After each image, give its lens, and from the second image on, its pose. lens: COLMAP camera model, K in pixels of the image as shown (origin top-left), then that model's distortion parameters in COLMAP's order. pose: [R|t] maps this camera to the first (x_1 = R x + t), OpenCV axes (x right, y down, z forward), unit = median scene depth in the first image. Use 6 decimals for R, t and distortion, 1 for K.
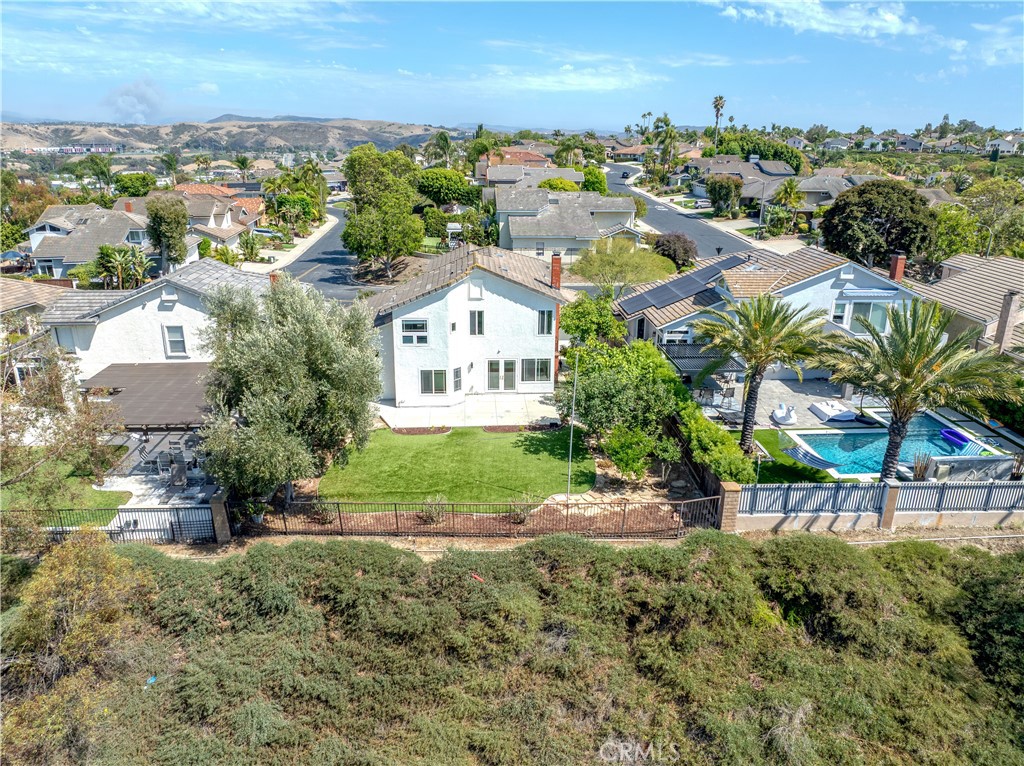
lens RADIAL K [[721.8, 0, 514.7], [0, 721.8, 377.7], [0, 0, 1]] dist [-0.050068, 0.023740]
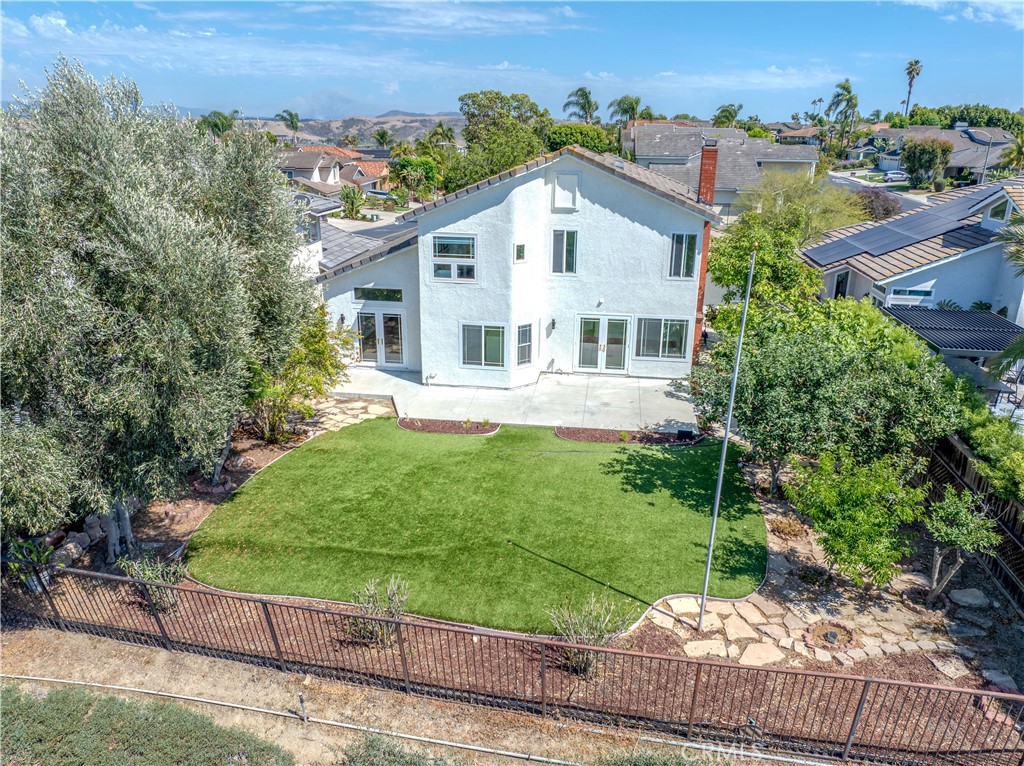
lens RADIAL K [[721.8, 0, 514.7], [0, 721.8, 377.7], [0, 0, 1]] dist [-0.050068, 0.023740]
pose [[0.979195, 0.065035, -0.192217, 0.028138], [-0.063960, 0.997883, 0.011797, 0.023161], [0.192577, 0.000743, 0.981281, 0.420526]]
